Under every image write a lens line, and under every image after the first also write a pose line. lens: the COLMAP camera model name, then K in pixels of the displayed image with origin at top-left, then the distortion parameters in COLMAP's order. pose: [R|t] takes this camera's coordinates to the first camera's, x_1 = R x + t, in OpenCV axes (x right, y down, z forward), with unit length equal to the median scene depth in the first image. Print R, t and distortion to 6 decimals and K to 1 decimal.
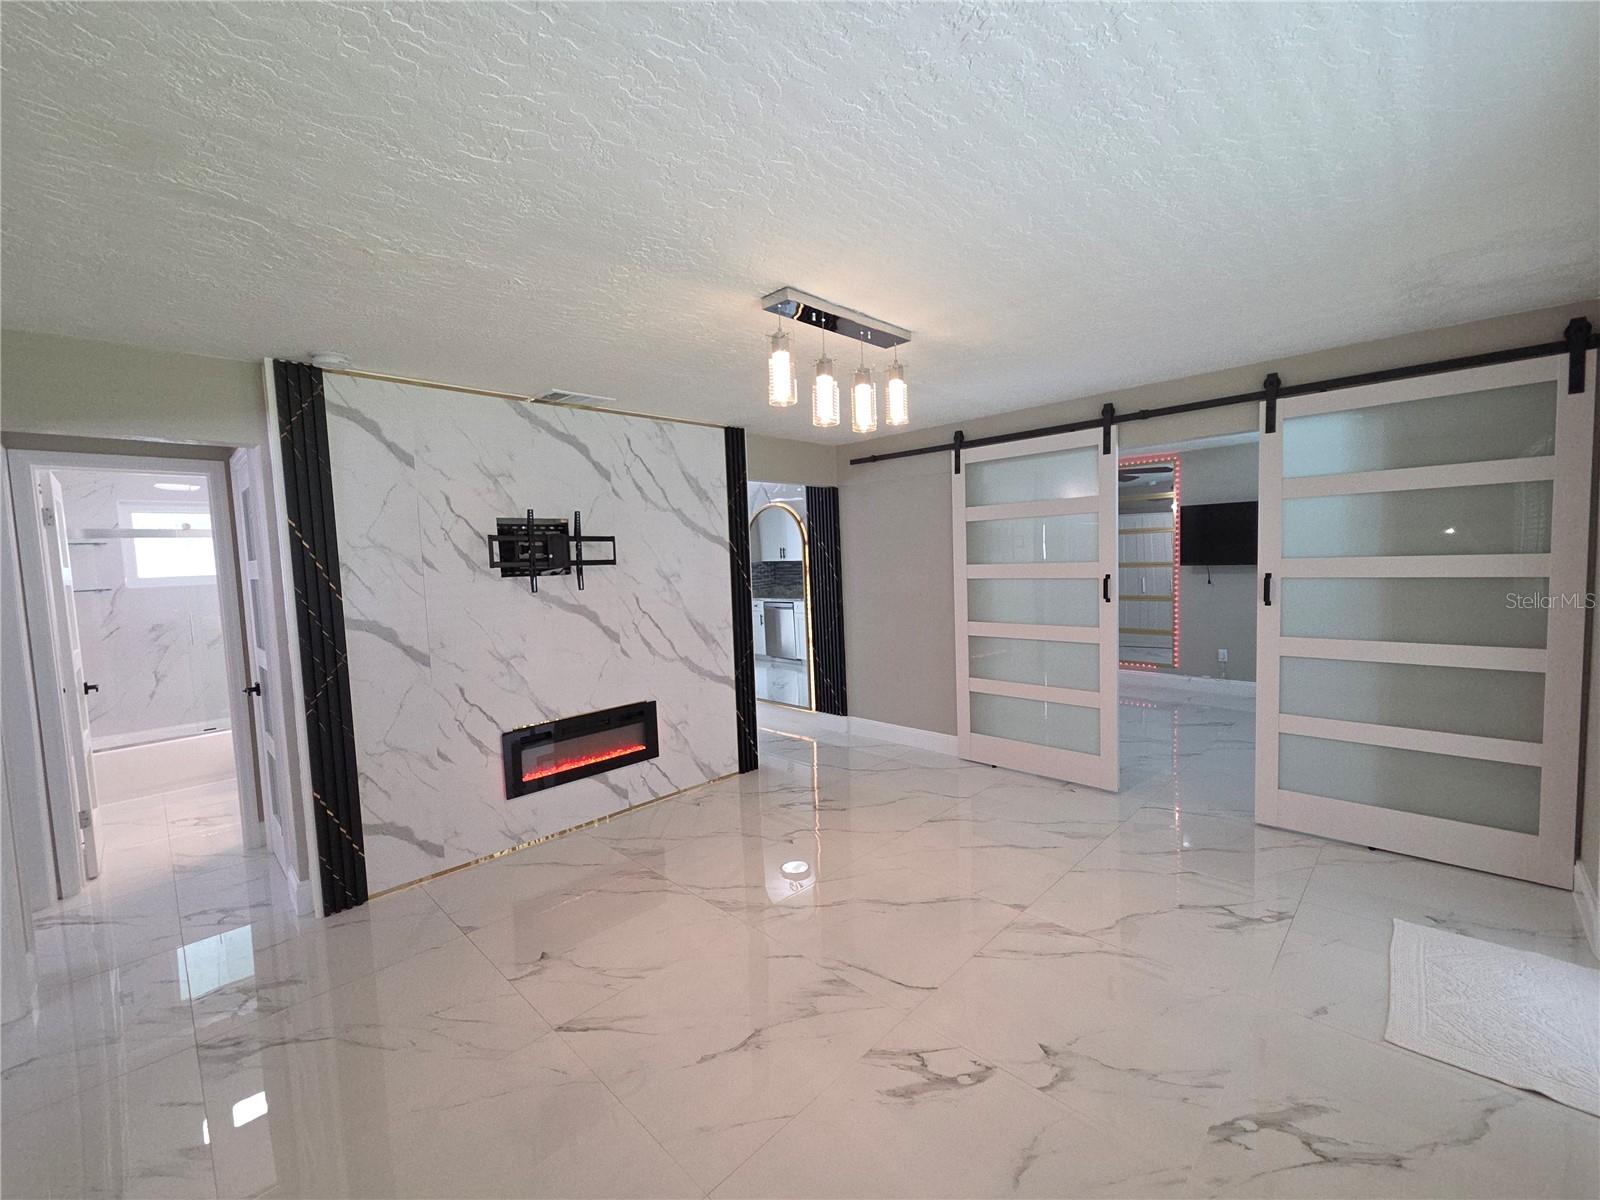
lens RADIAL K [[655.8, 0, 798.6], [0, 655.8, 601.8], [0, 0, 1]] dist [0.005762, -0.001206]
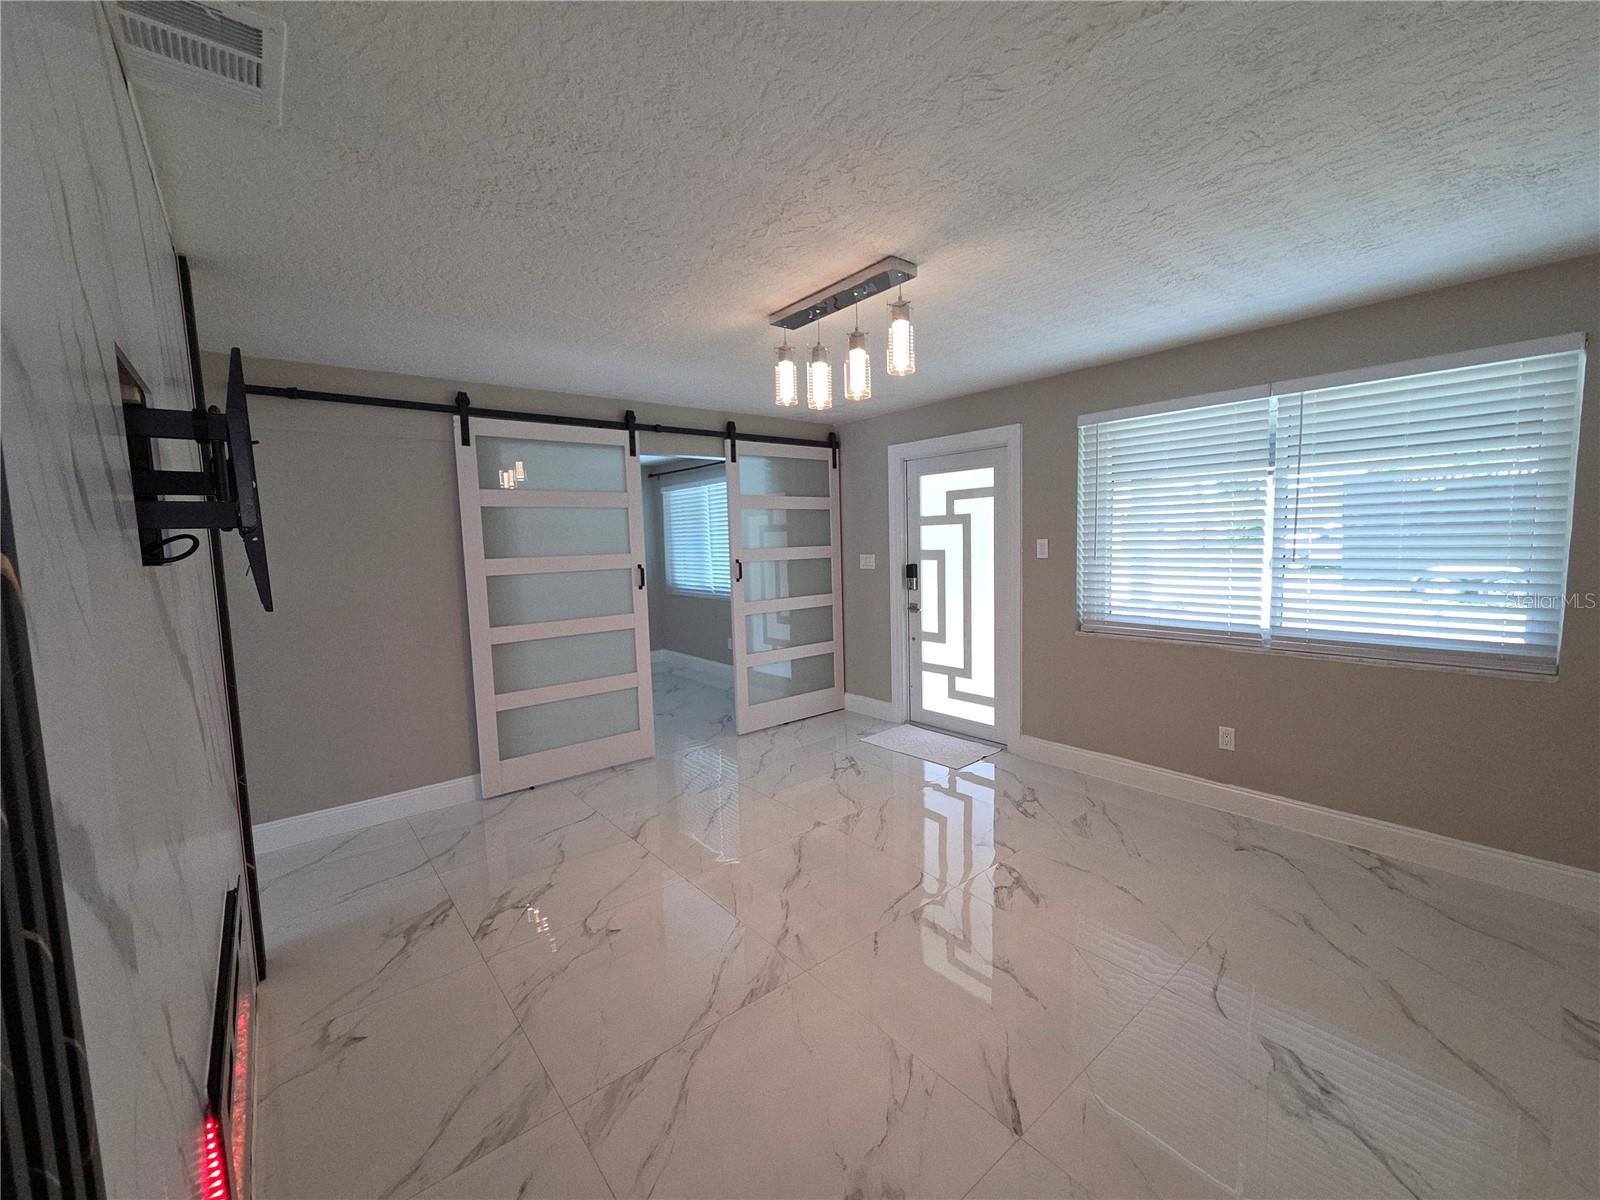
lens RADIAL K [[655.8, 0, 798.6], [0, 655.8, 601.8], [0, 0, 1]] dist [0.005762, -0.001206]
pose [[0.105695, -0.059442, 0.992620, -0.625160], [0.094160, 0.994325, 0.049517, -0.008740], [-0.989931, 0.088231, 0.110692, 0.629690]]
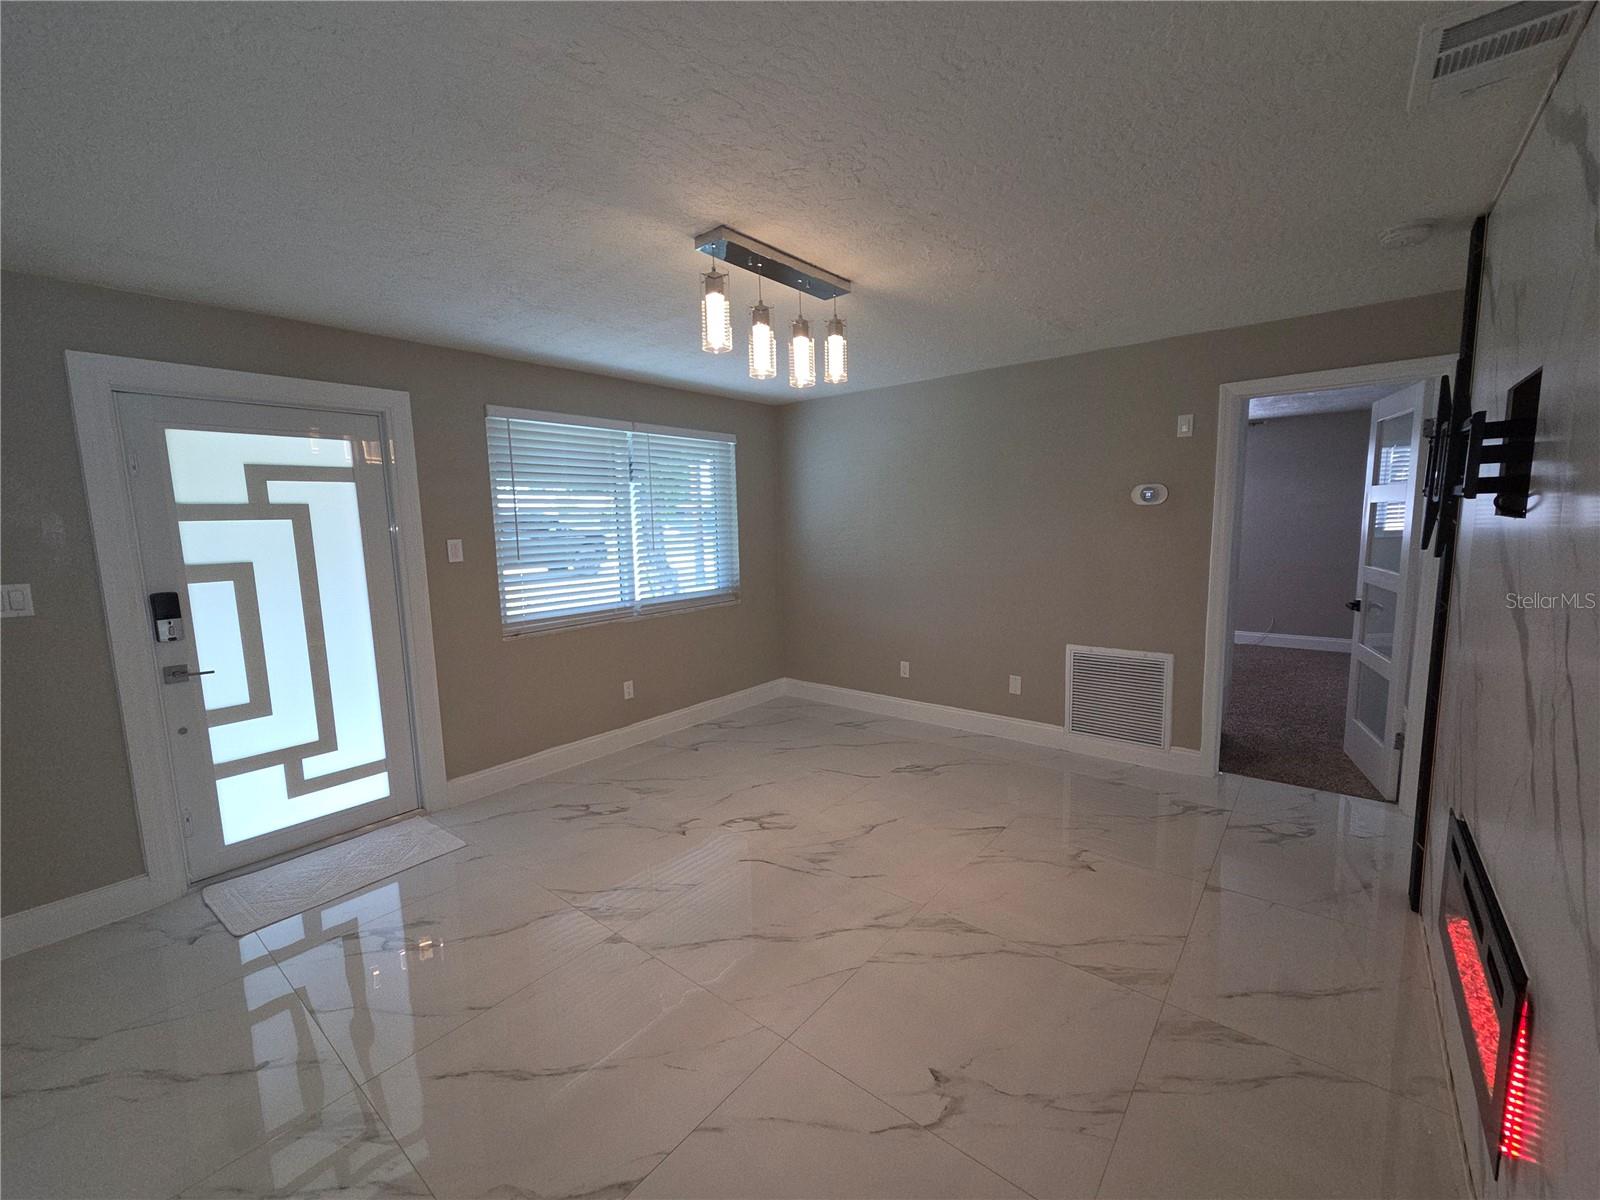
lens RADIAL K [[655.8, 0, 798.6], [0, 655.8, 601.8], [0, 0, 1]] dist [0.005762, -0.001206]
pose [[-0.993261, 0.073837, -0.089339, 0.103374], [0.054908, 0.978596, 0.198332, -0.089447], [0.102071, 0.192090, -0.976055, 1.294284]]
